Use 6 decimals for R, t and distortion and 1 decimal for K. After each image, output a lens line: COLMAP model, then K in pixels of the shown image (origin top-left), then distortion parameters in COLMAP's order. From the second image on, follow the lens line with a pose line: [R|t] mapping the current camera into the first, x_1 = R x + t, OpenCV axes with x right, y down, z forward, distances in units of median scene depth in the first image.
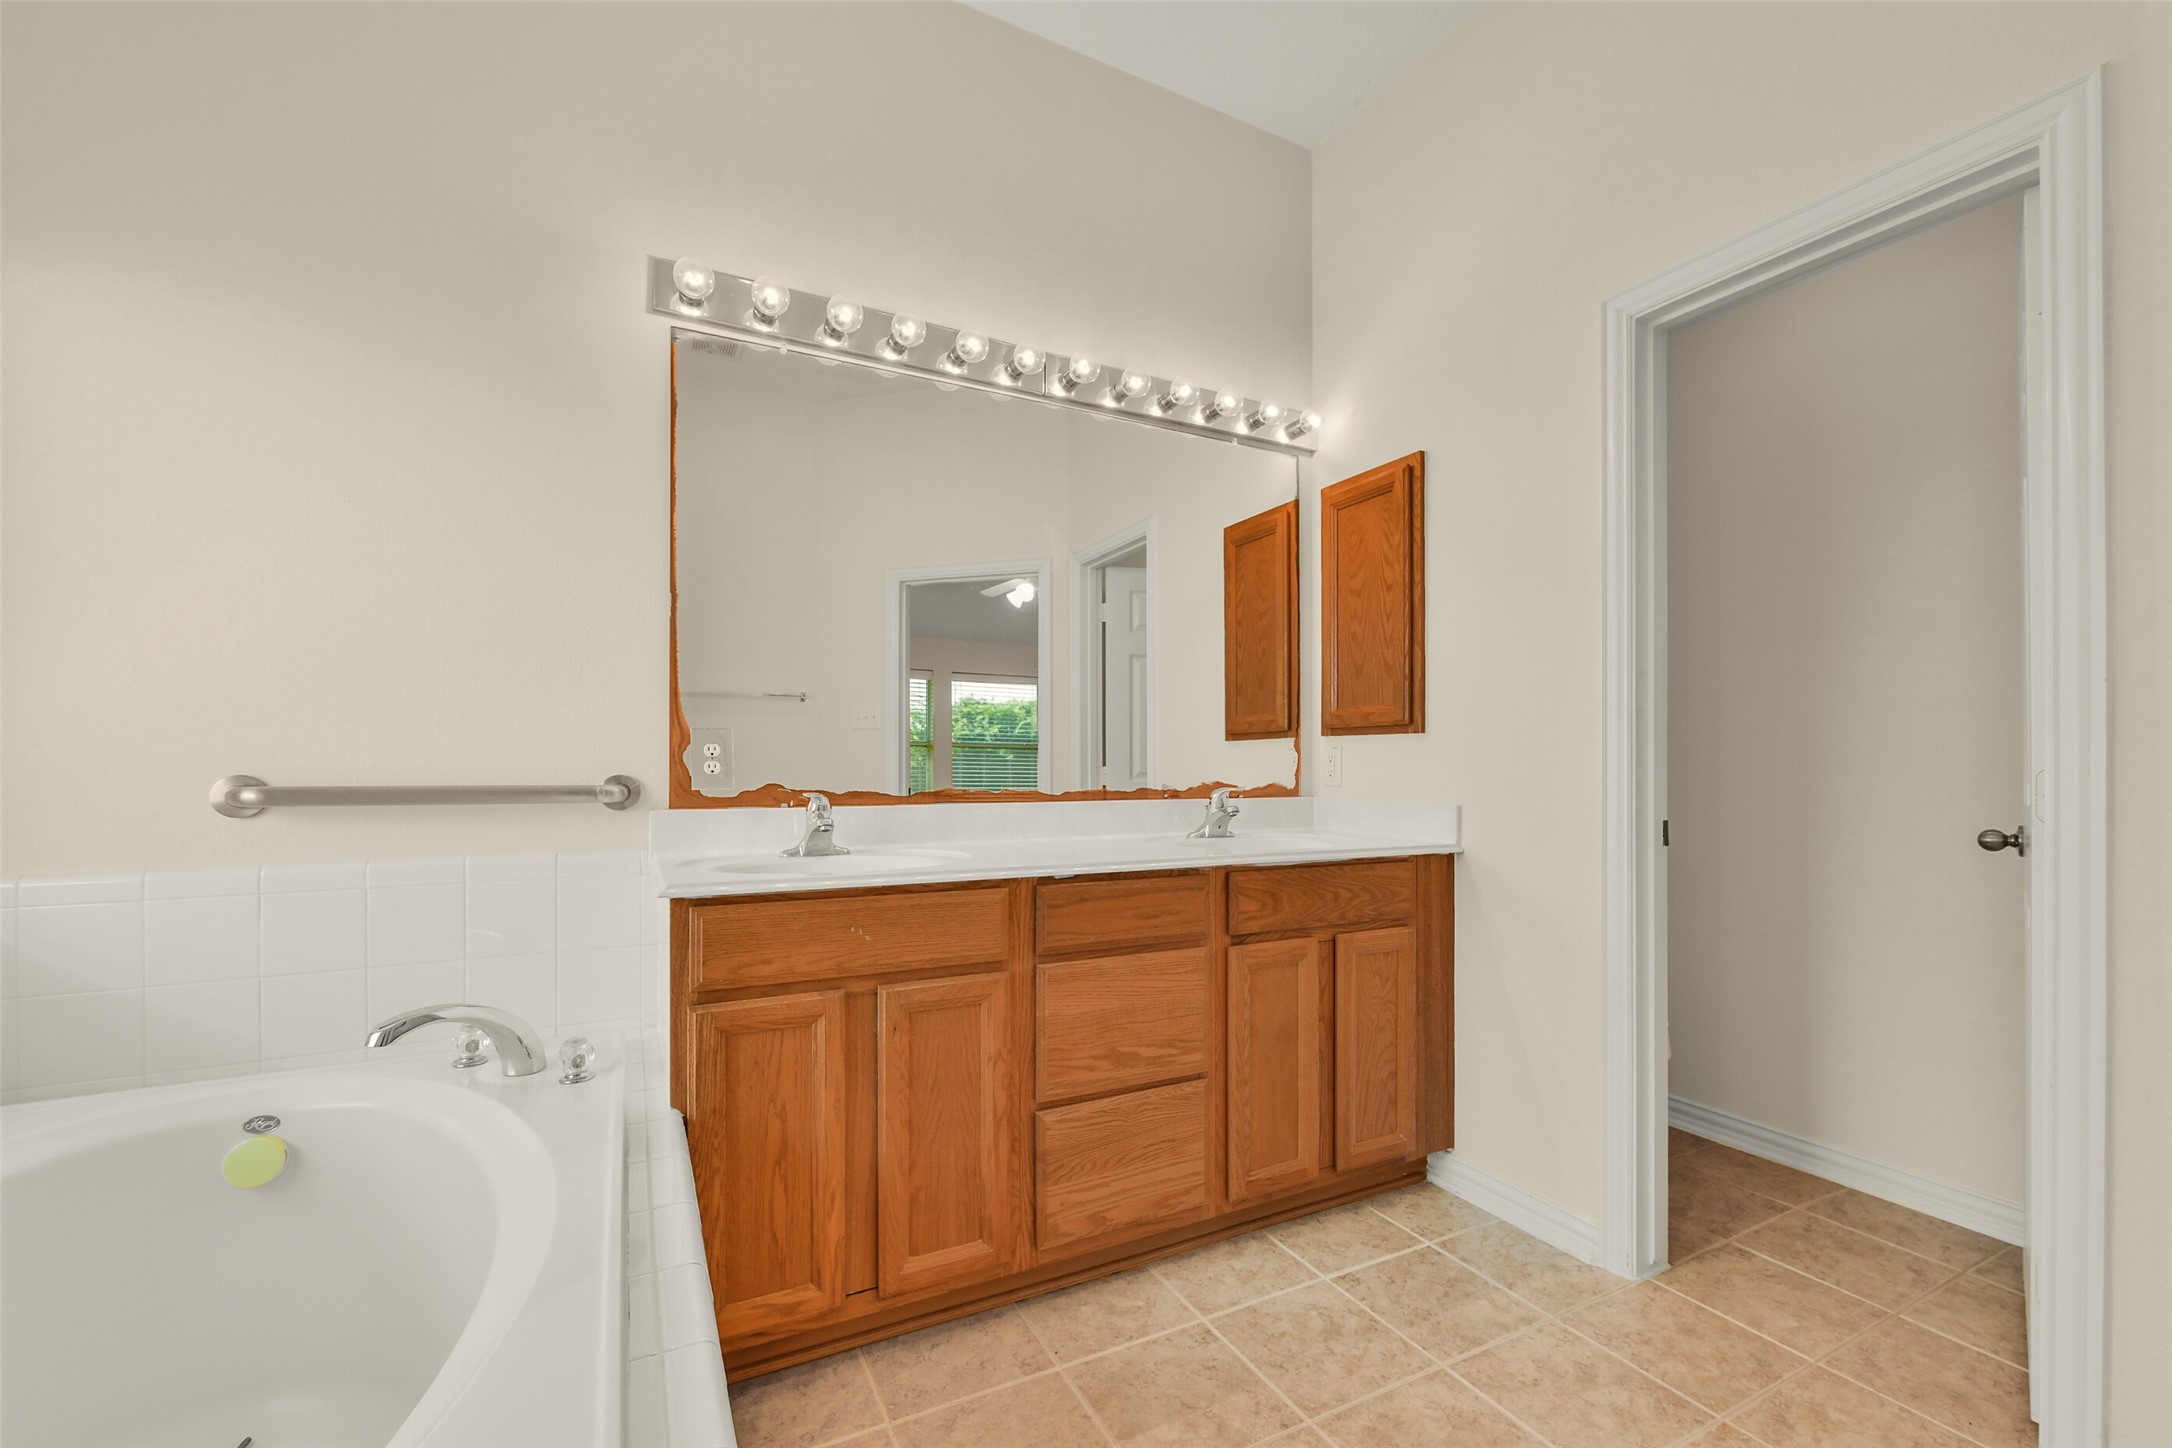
lens RADIAL K [[875.7, 0, 1079.2], [0, 875.7, 756.7], [0, 0, 1]] dist [-0.008200, -0.000615]
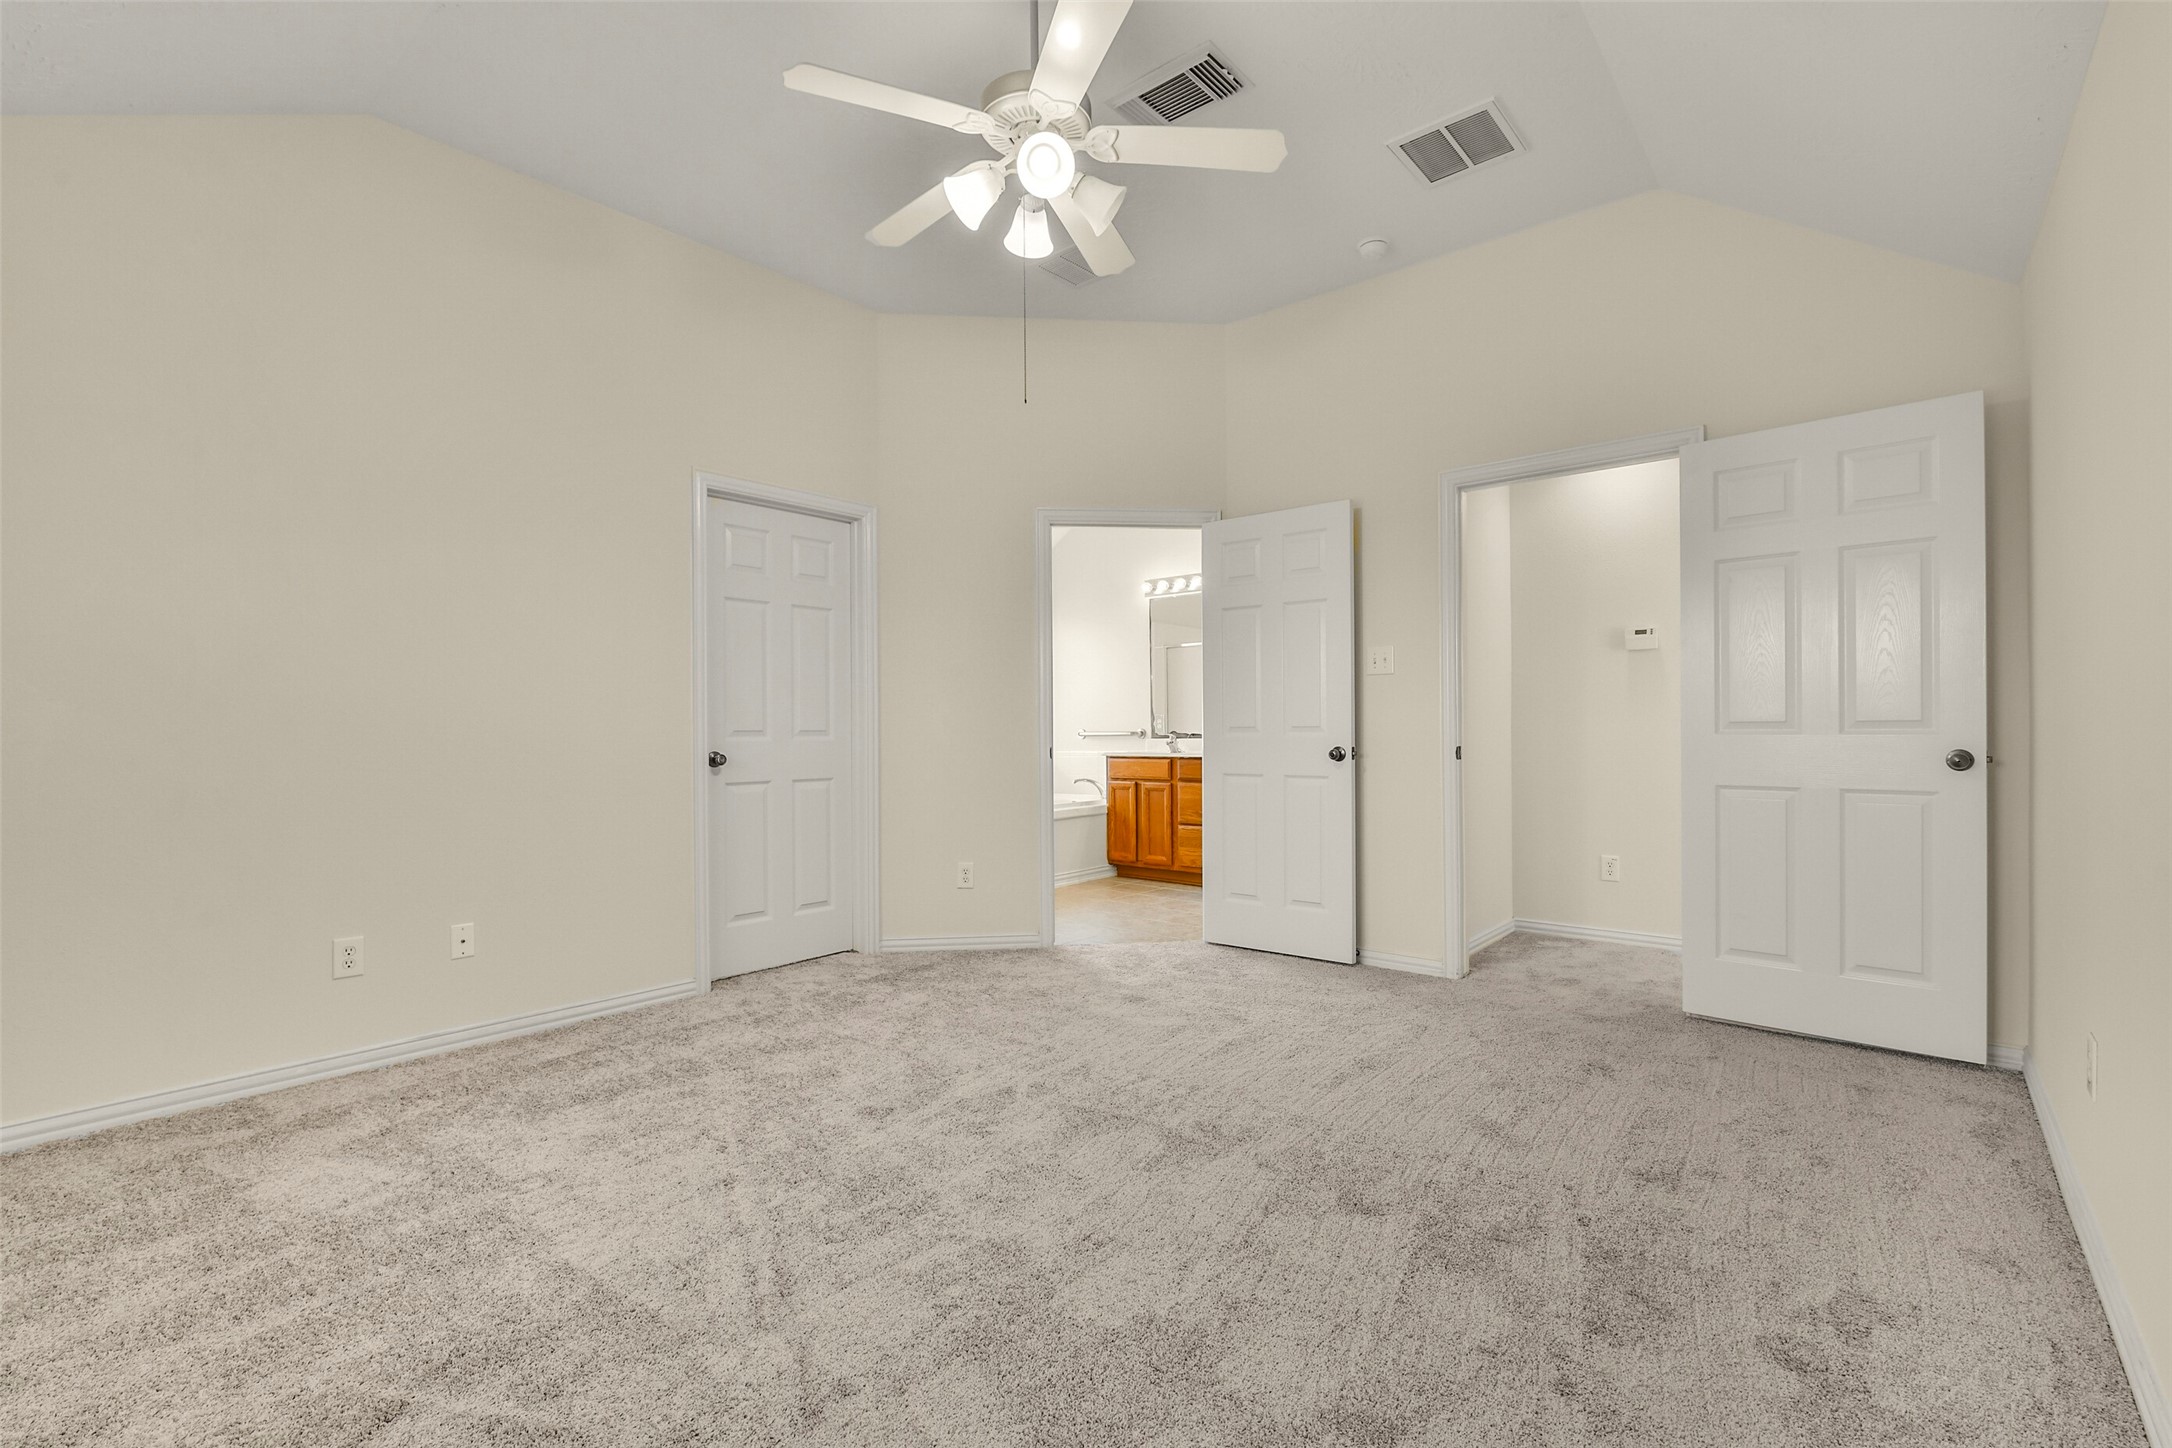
lens RADIAL K [[1009.2, 0, 1084.7], [0, 1009.2, 731.4], [0, 0, 1]] dist [-0.004563, -0.000426]
pose [[0.374366, -0.011766, -0.927206, 3.256493], [0.016718, 0.999843, -0.005937, 0.053240], [0.927130, -0.013278, 0.374504, -0.764491]]
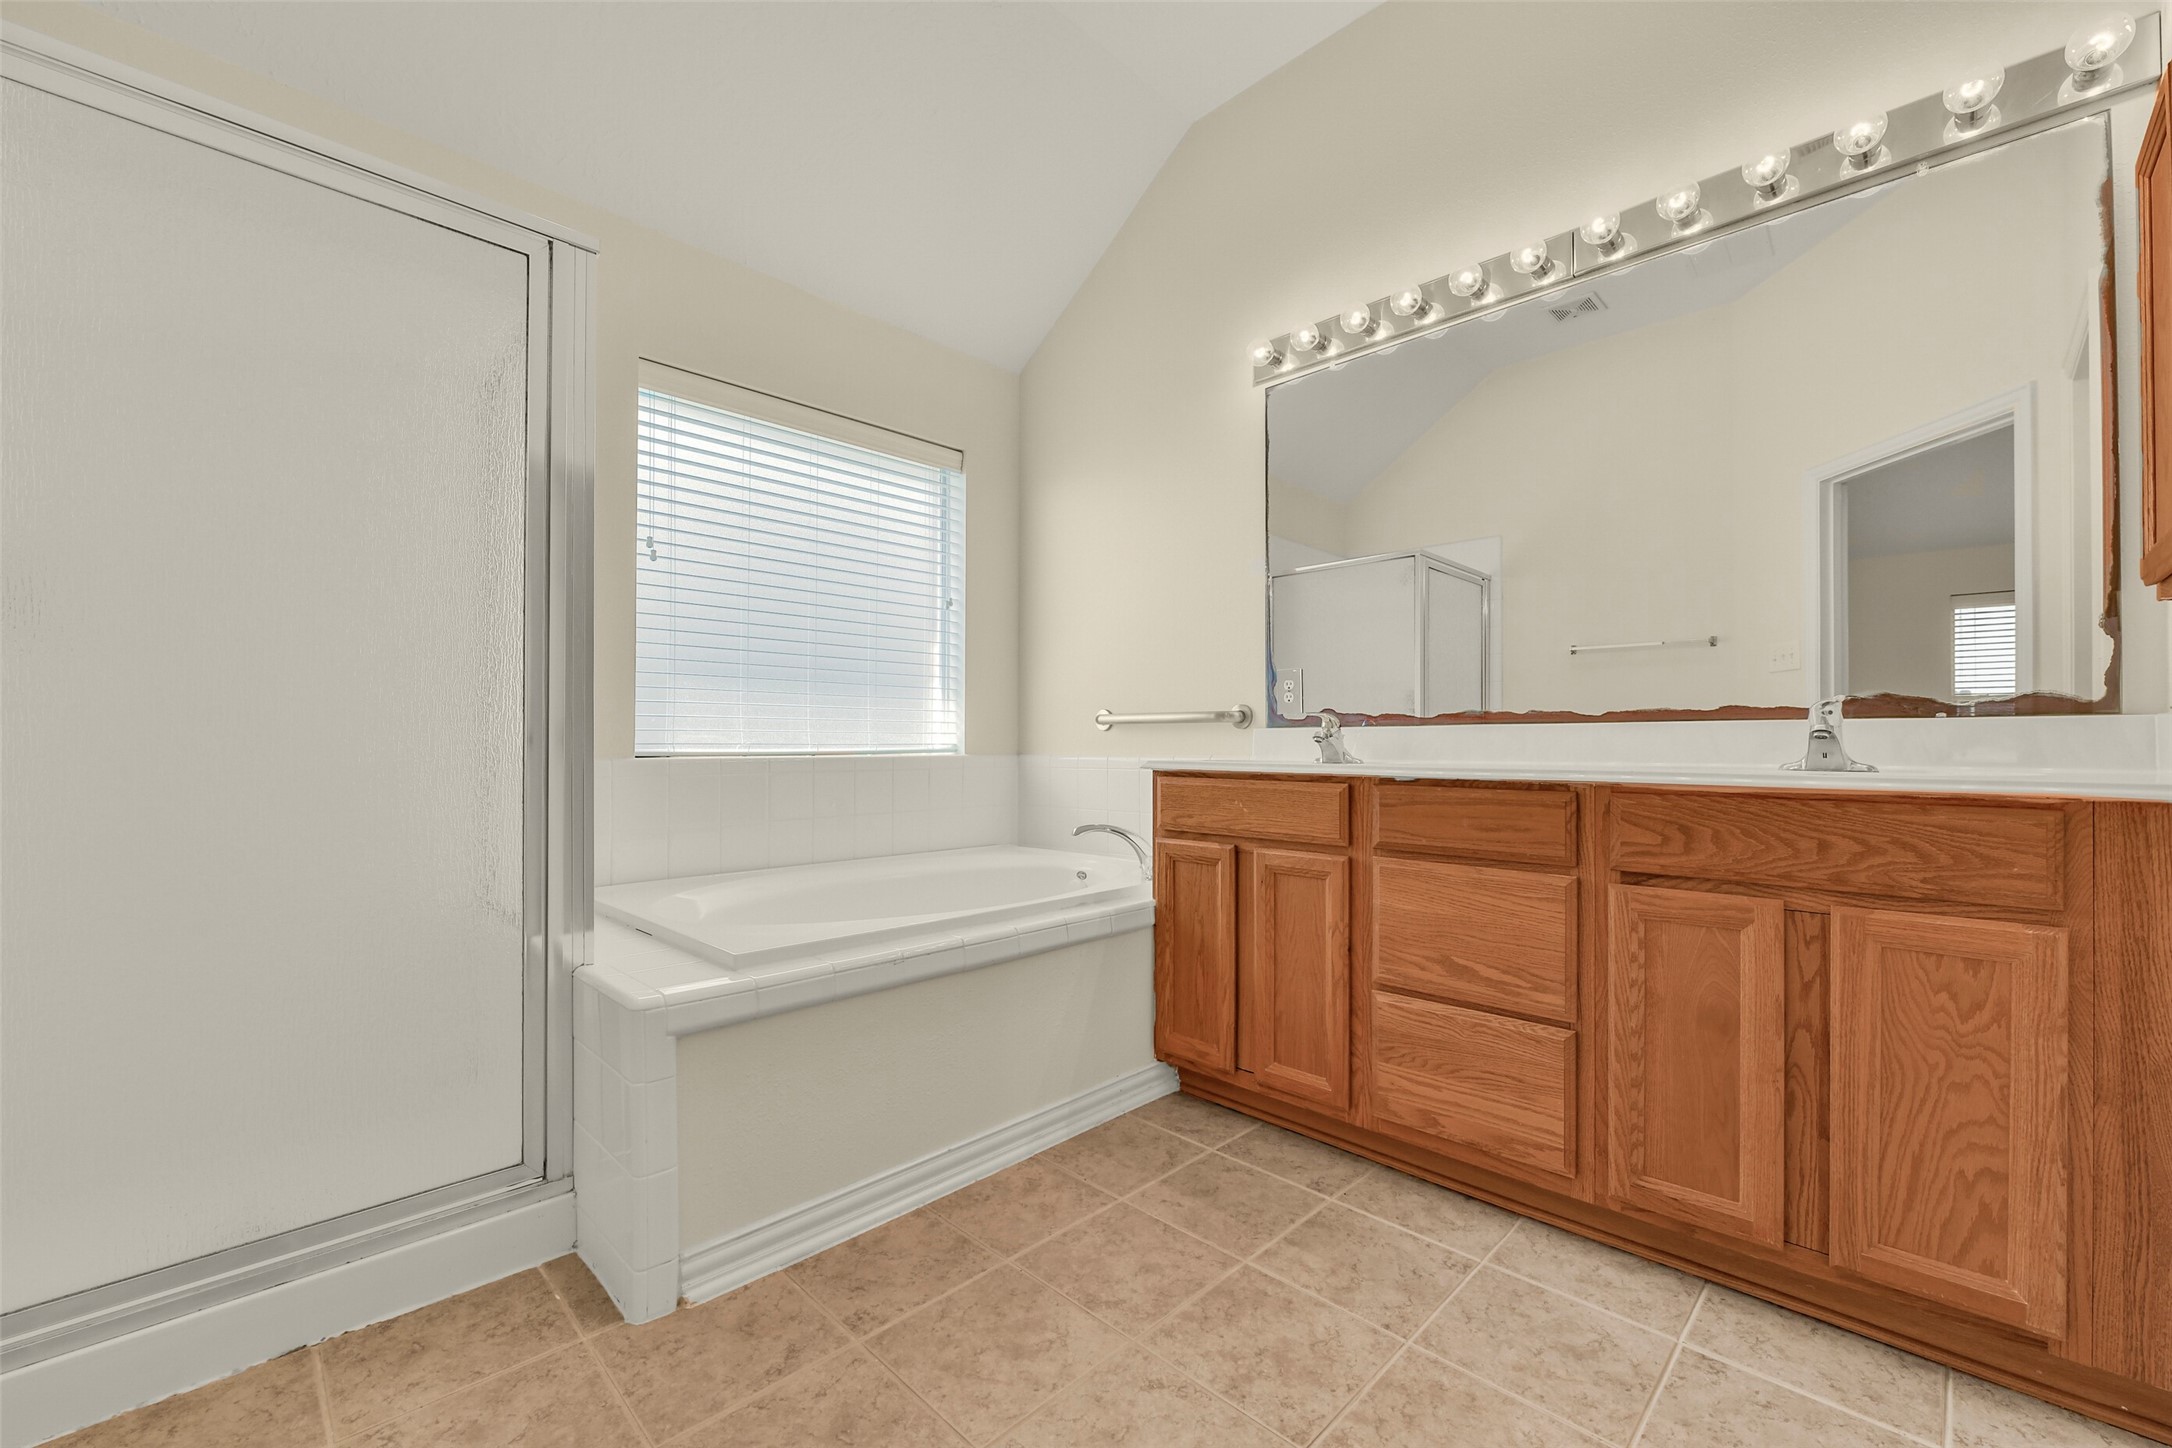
lens RADIAL K [[875.7, 0, 1083.8], [0, 875.7, 739.7], [0, 0, 1]] dist [-0.008200, -0.000615]
pose [[0.303242, -0.006642, -0.952890, 0.834639], [0.003018, 0.999977, -0.006010, 0.090237], [0.952909, -0.001054, 0.303255, 0.296677]]
